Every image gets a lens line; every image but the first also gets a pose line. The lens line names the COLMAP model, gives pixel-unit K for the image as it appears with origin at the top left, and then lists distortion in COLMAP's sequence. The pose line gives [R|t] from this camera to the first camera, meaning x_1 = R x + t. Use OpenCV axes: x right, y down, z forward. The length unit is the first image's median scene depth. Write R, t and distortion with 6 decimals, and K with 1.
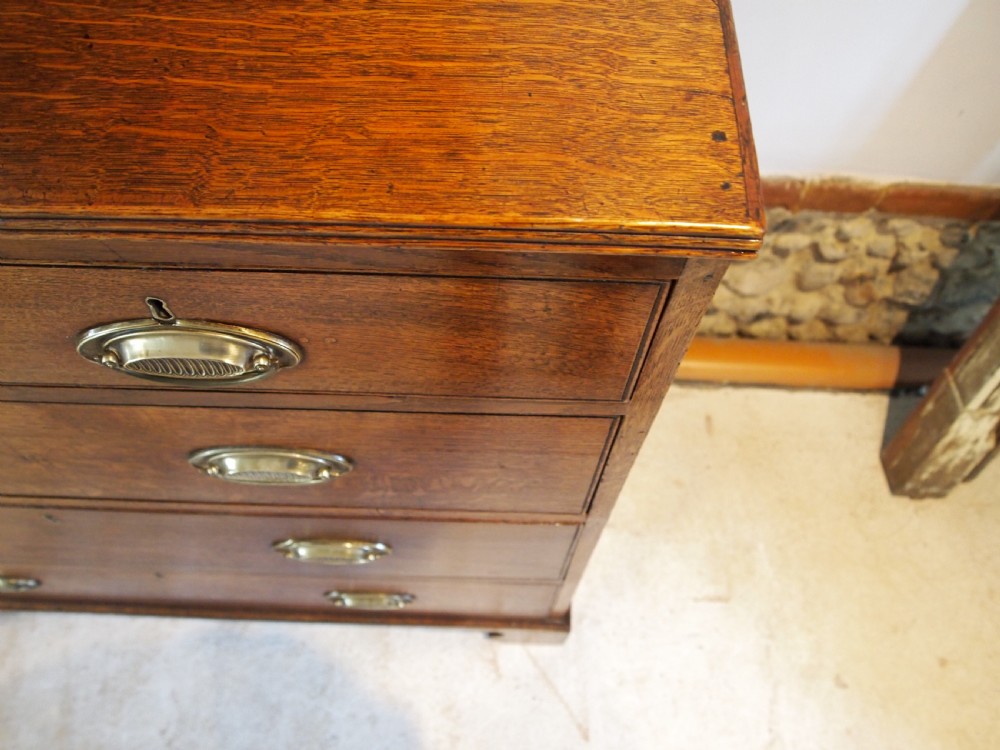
lens RADIAL K [[798.8, 0, 501.3], [0, 798.8, 379.4], [0, 0, 1]] dist [-0.050944, 0.004425]
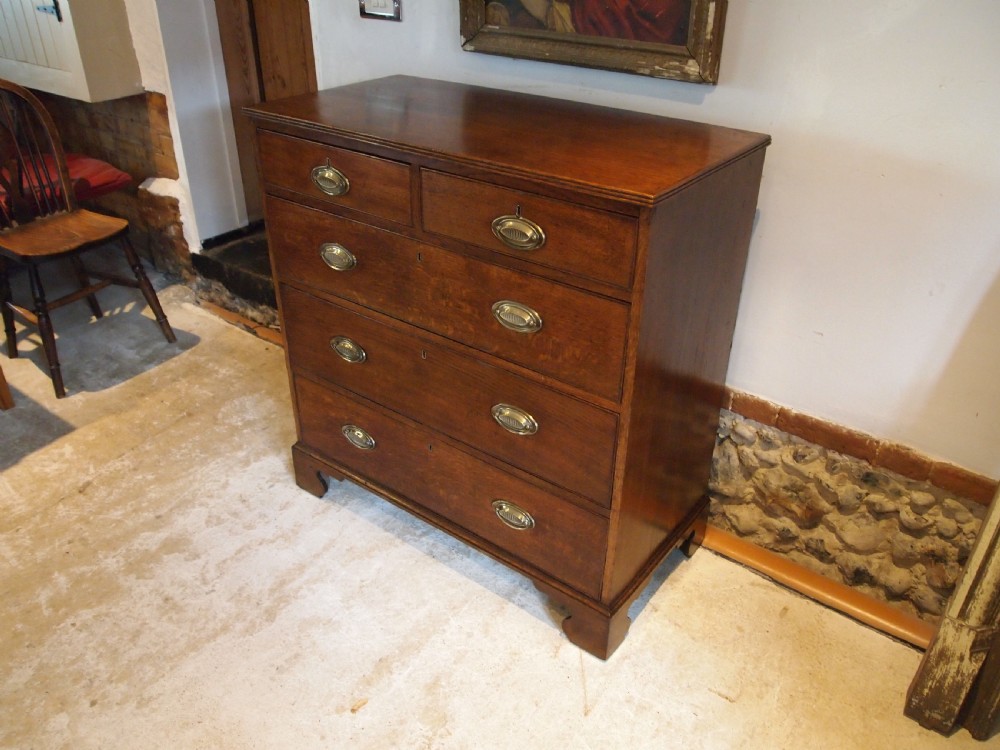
lens RADIAL K [[800.5, 0, 501.6], [0, 800.5, 378.6], [0, 0, 1]] dist [-0.049740, 0.003117]
pose [[0.813920, 0.294170, -0.500998, 0.492721], [-0.519155, 0.755355, -0.399897, 0.621252], [0.260793, 0.585579, 0.767518, -0.427957]]
